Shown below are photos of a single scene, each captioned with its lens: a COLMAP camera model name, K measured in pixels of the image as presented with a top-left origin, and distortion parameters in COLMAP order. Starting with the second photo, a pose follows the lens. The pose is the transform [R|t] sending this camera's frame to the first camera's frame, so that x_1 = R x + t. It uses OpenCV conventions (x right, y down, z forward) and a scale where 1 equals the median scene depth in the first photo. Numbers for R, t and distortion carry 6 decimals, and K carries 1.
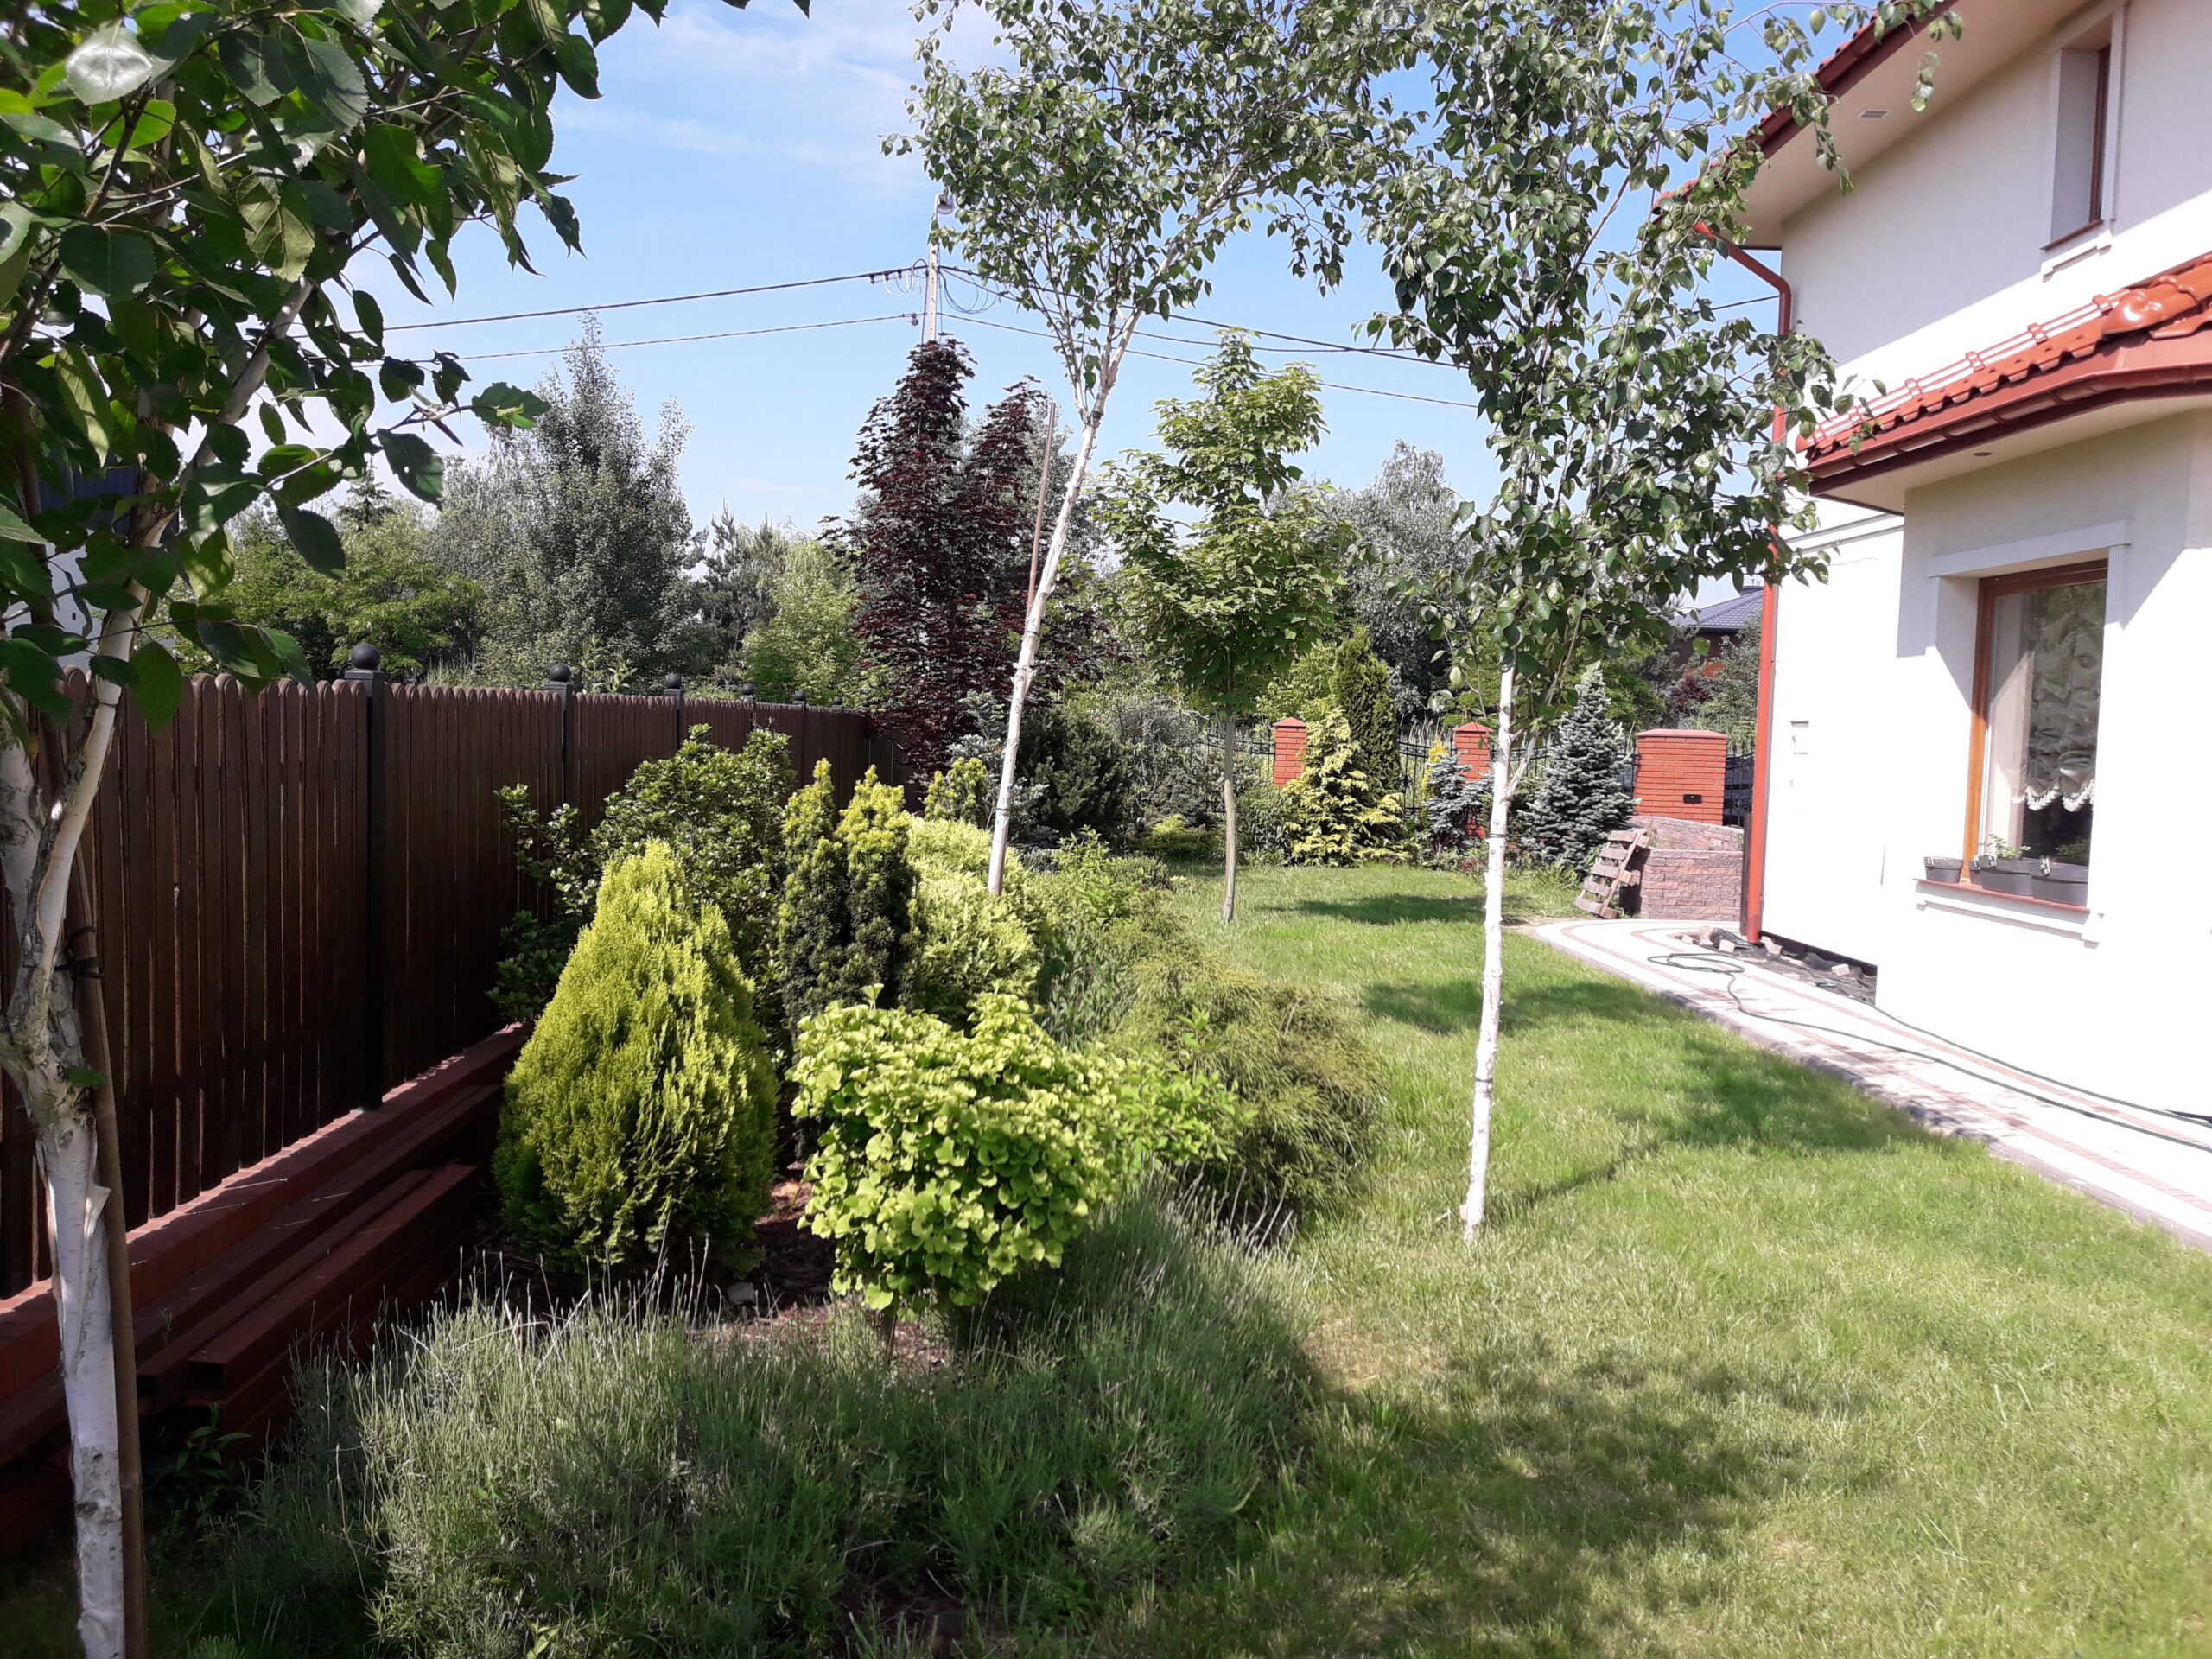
lens RADIAL K [[1808.7, 0, 1106.0], [0, 1808.7, 829.5], [0, 0, 1]] dist [0.005964, 0.000785]
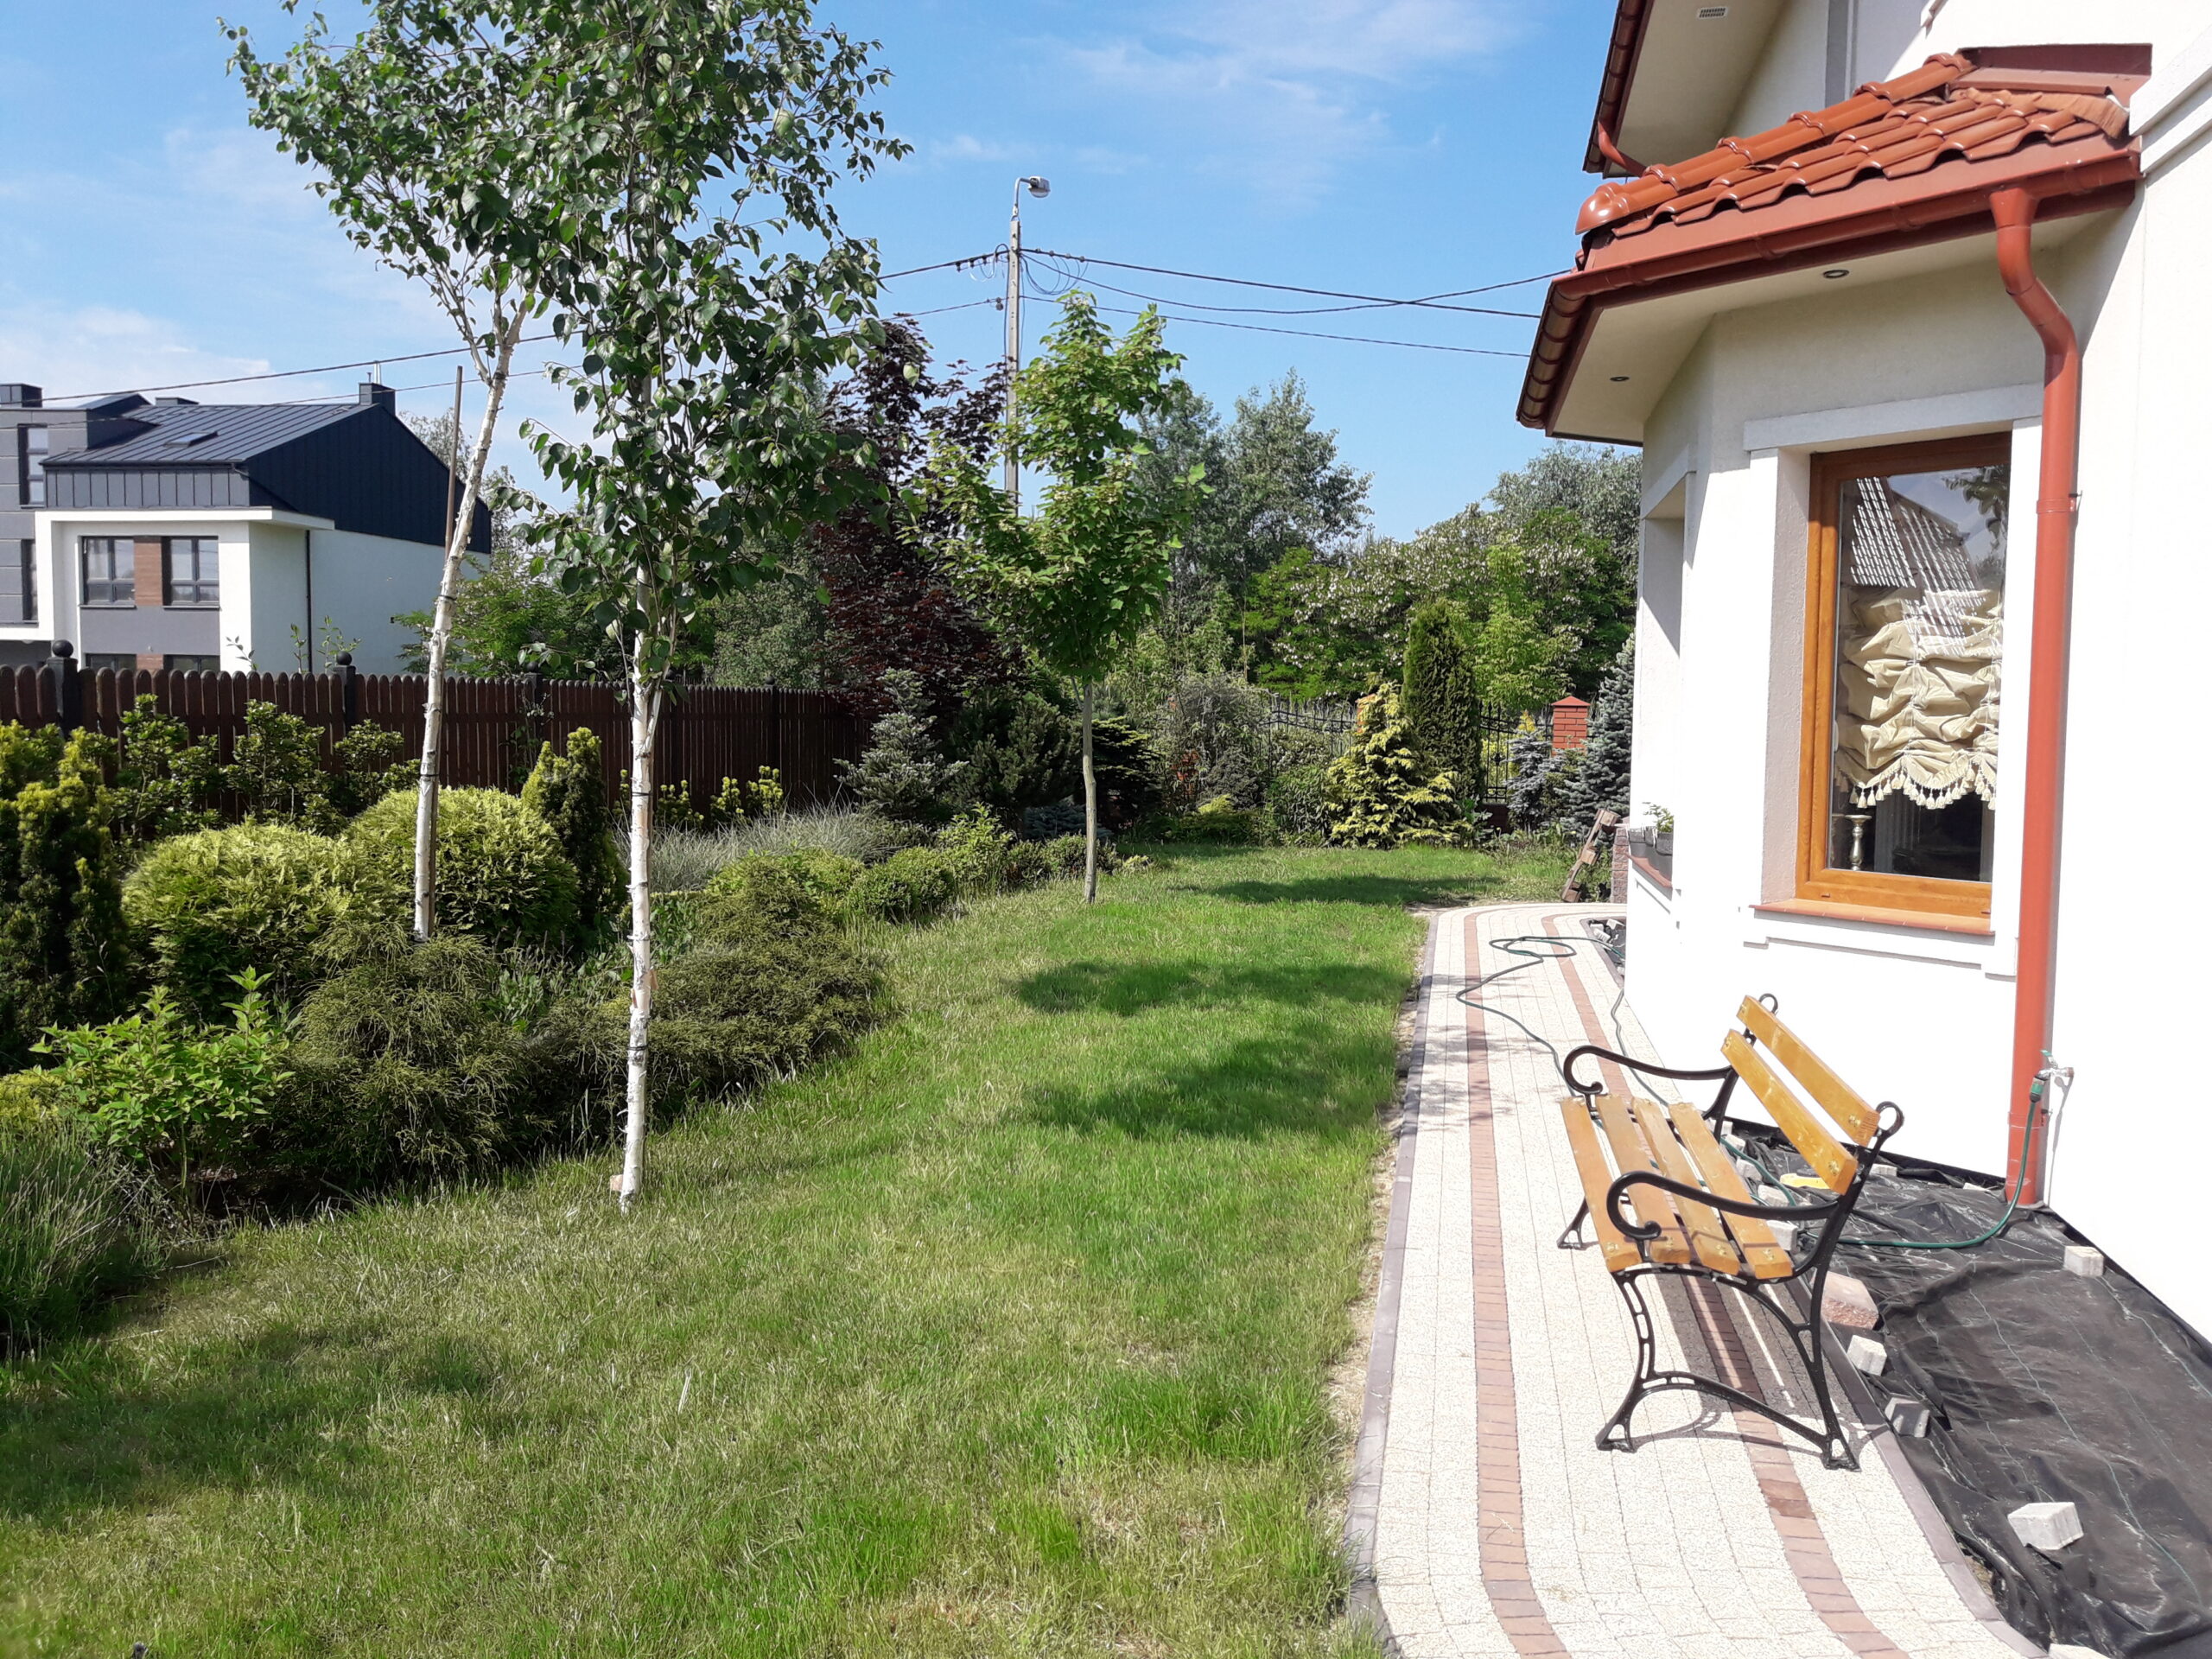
lens RADIAL K [[1808.7, 0, 1106.0], [0, 1808.7, 829.5], [0, 0, 1]] dist [0.005964, 0.000785]
pose [[0.976330, 0.001009, -0.216282, 0.193358], [0.000236, 0.999984, 0.005727, 0.005094], [0.216284, -0.005643, 0.976314, 0.033451]]
